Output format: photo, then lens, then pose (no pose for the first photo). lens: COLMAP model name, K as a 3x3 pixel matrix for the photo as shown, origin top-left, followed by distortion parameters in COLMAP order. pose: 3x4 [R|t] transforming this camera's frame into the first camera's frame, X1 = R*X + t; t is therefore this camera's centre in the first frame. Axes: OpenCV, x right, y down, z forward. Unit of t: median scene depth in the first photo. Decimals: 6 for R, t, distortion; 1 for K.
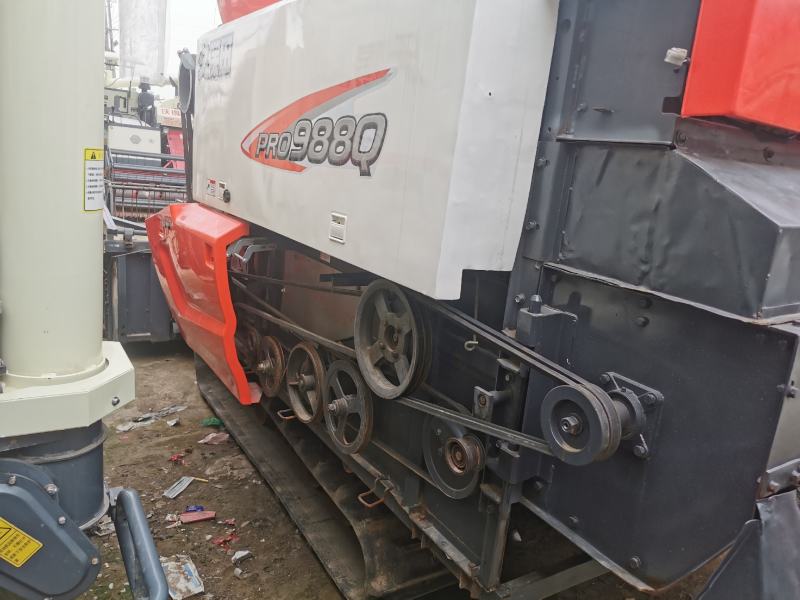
lens RADIAL K [[622.3, 0, 405.2], [0, 622.3, 301.2], [0, 0, 1]] dist [0.014141, -0.032386]
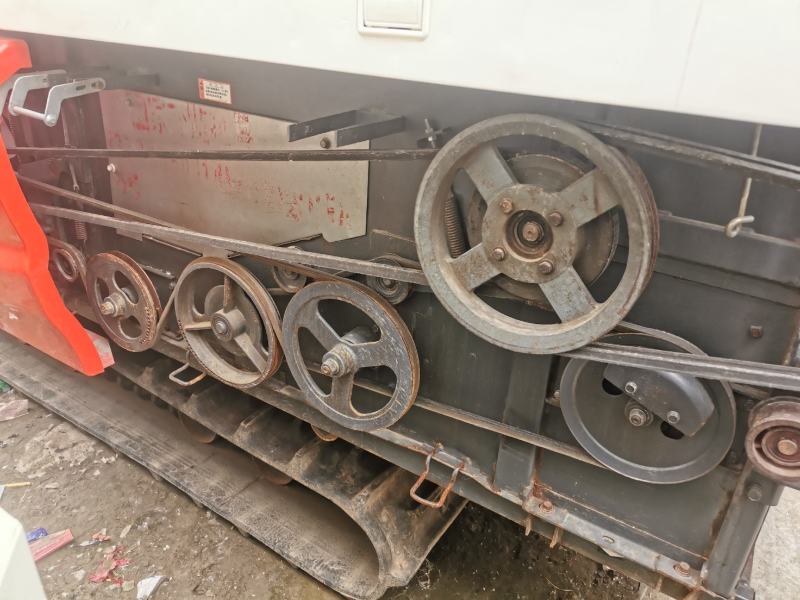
lens RADIAL K [[622.3, 0, 395.9], [0, 622.3, 303.7], [0, 0, 1]] dist [0.014141, -0.032386]
pose [[0.903001, -0.232904, 0.361034, -0.212754], [0.129851, 0.948967, 0.287403, -0.031632], [-0.409547, -0.212644, 0.887160, 0.406179]]
